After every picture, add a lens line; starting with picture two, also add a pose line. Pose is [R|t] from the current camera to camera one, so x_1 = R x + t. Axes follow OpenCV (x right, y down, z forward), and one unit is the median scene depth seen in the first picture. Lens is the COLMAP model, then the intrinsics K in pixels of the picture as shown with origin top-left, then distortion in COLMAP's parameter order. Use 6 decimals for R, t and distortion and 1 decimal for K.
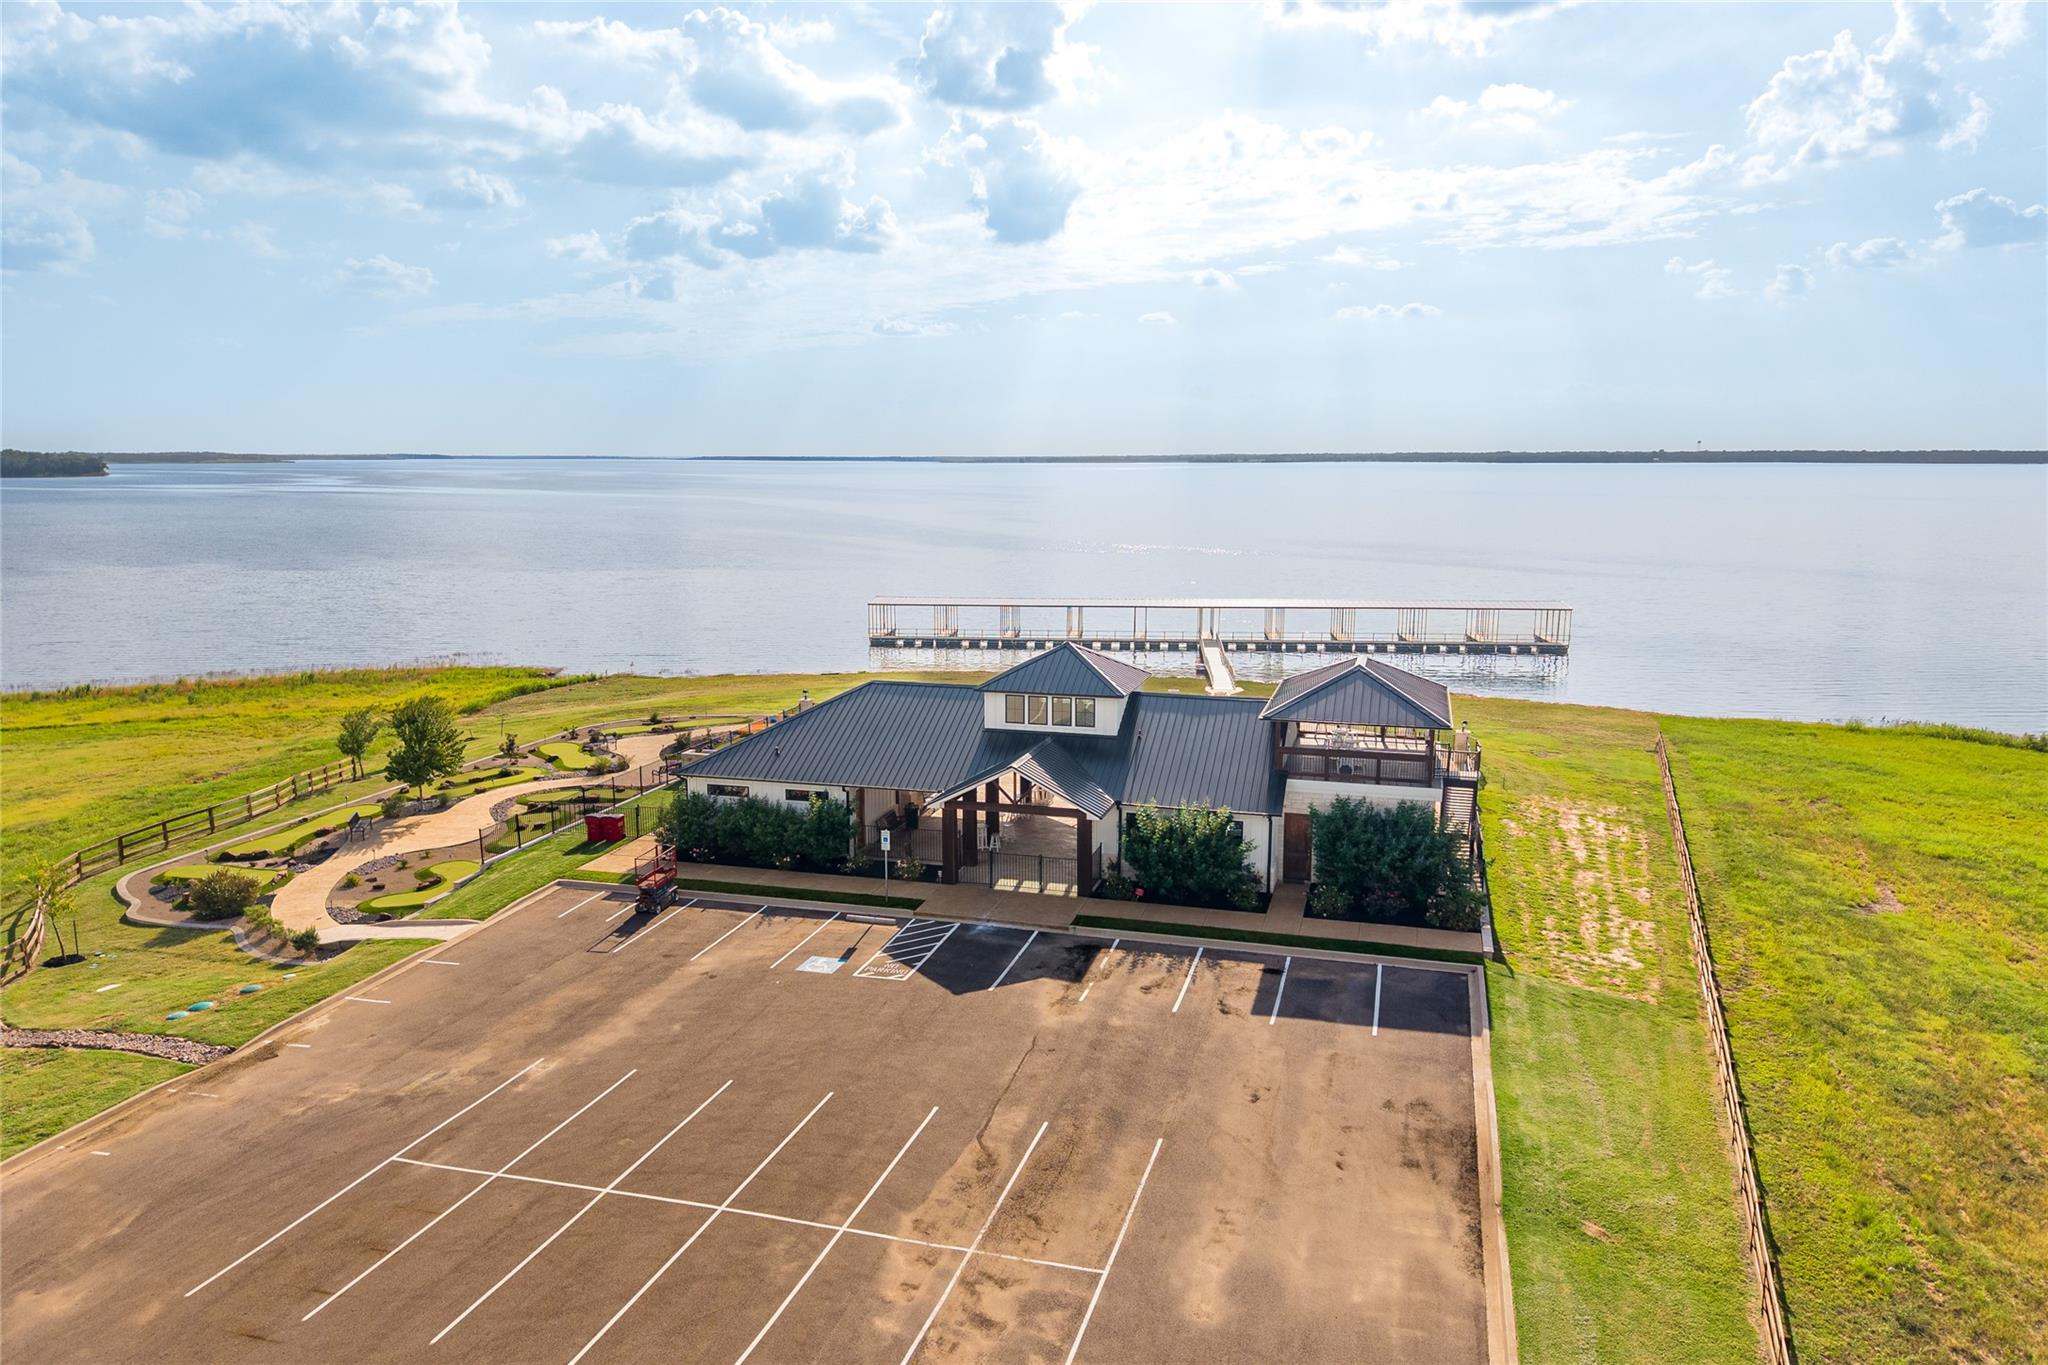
lens RADIAL K [[1416.3, 0, 1024.0], [0, 1416.3, 682.5], [0, 0, 1]] dist [0.014171, 0.002266]
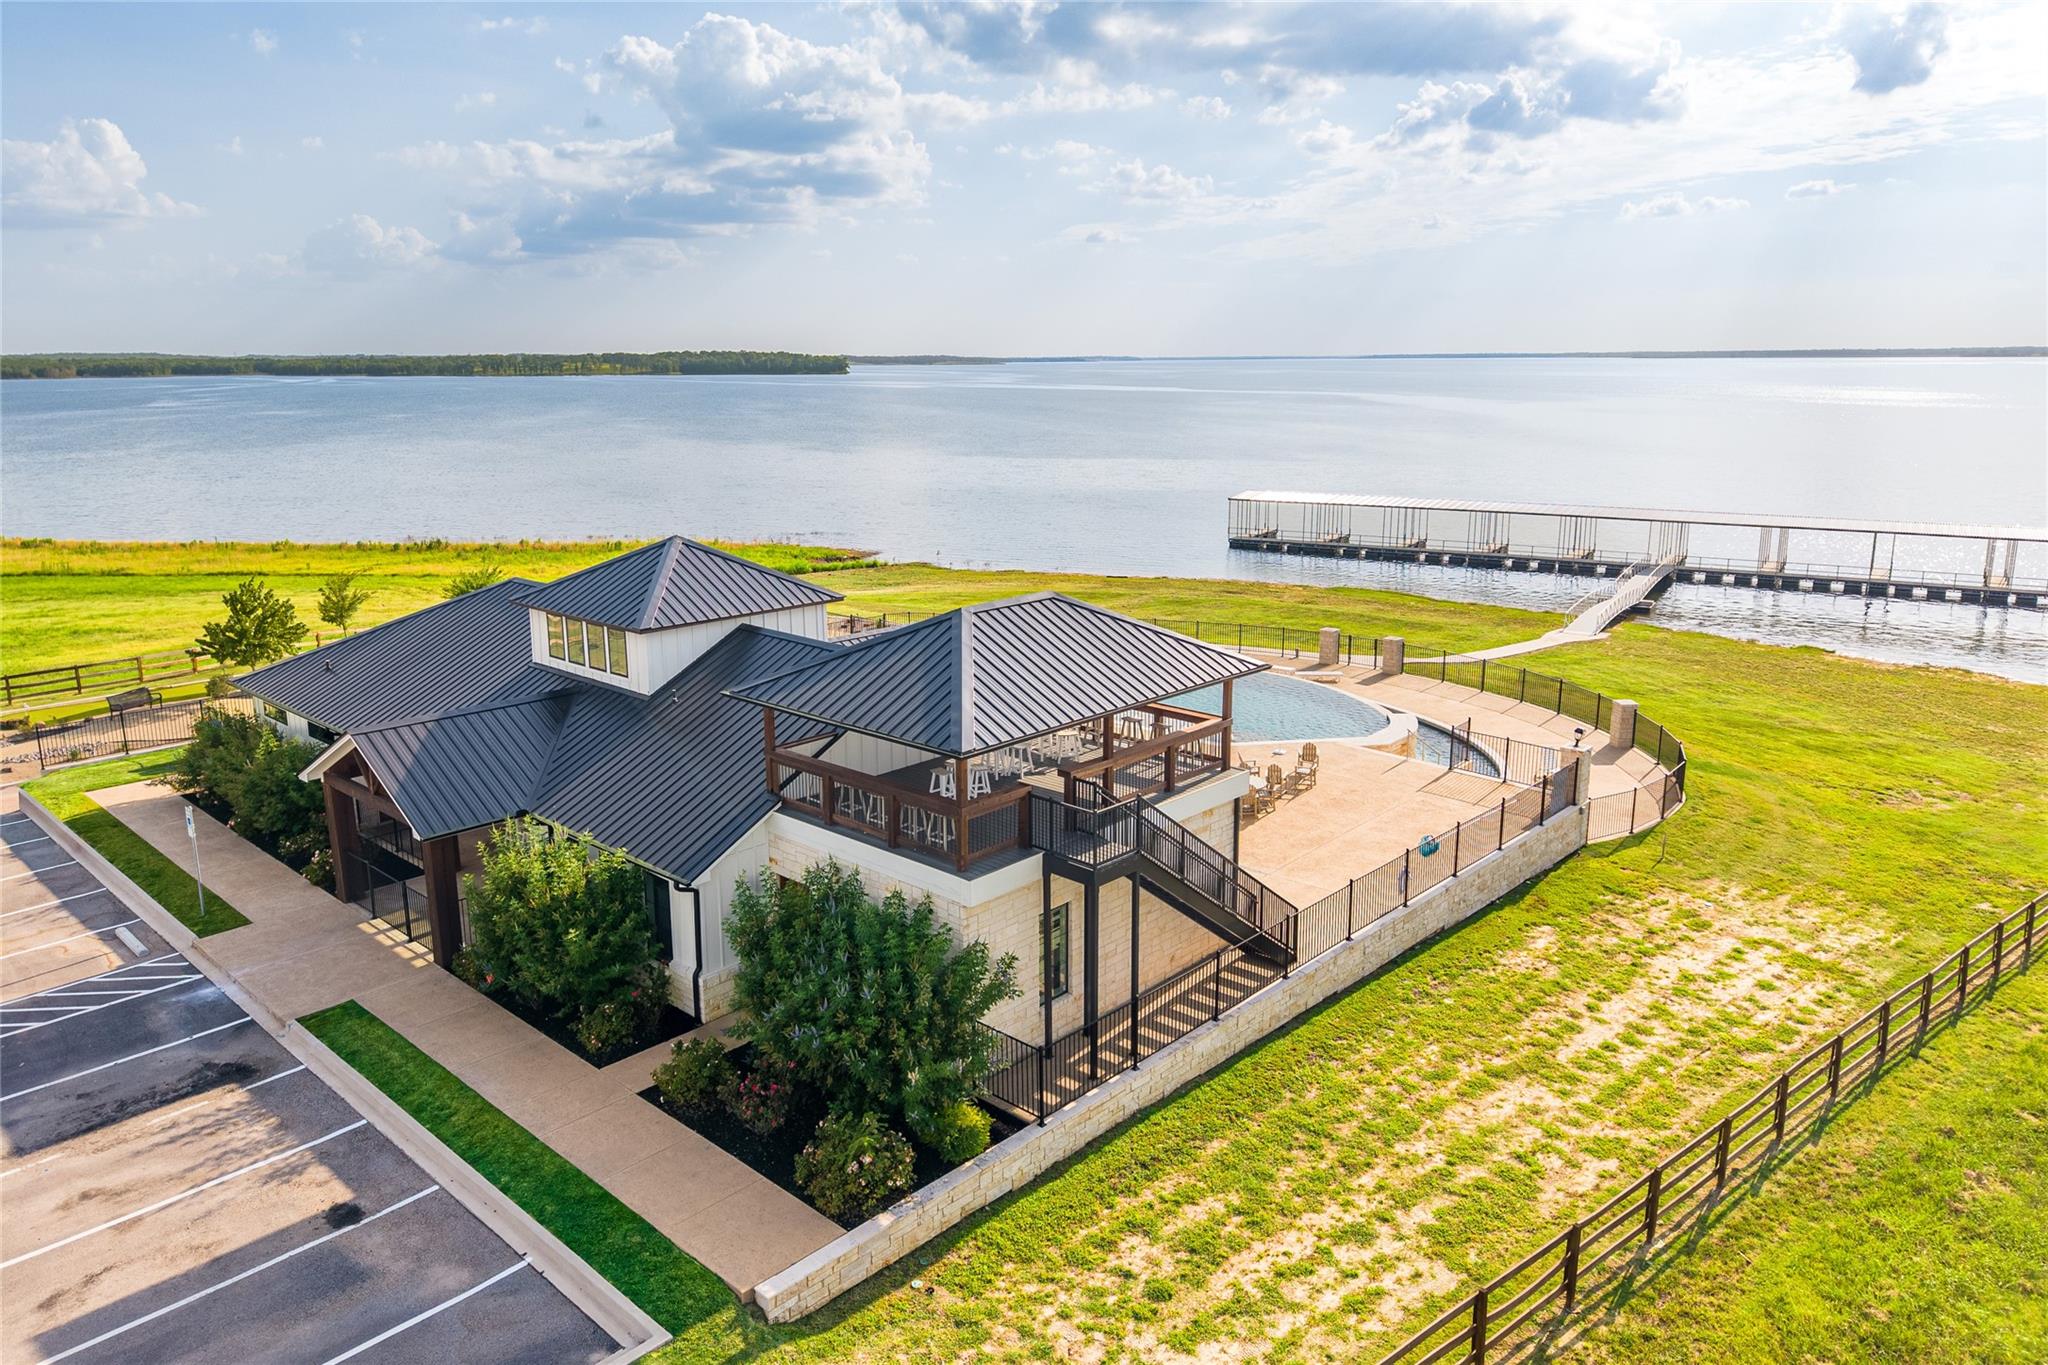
lens RADIAL K [[1416.3, 0, 1024.0], [0, 1416.3, 682.5], [0, 0, 1]] dist [0.014171, 0.002266]
pose [[0.895025, 0.100569, -0.434530, 0.493449], [-0.071961, 0.994044, 0.081843, -0.027043], [0.440173, -0.041982, 0.896931, 0.584826]]
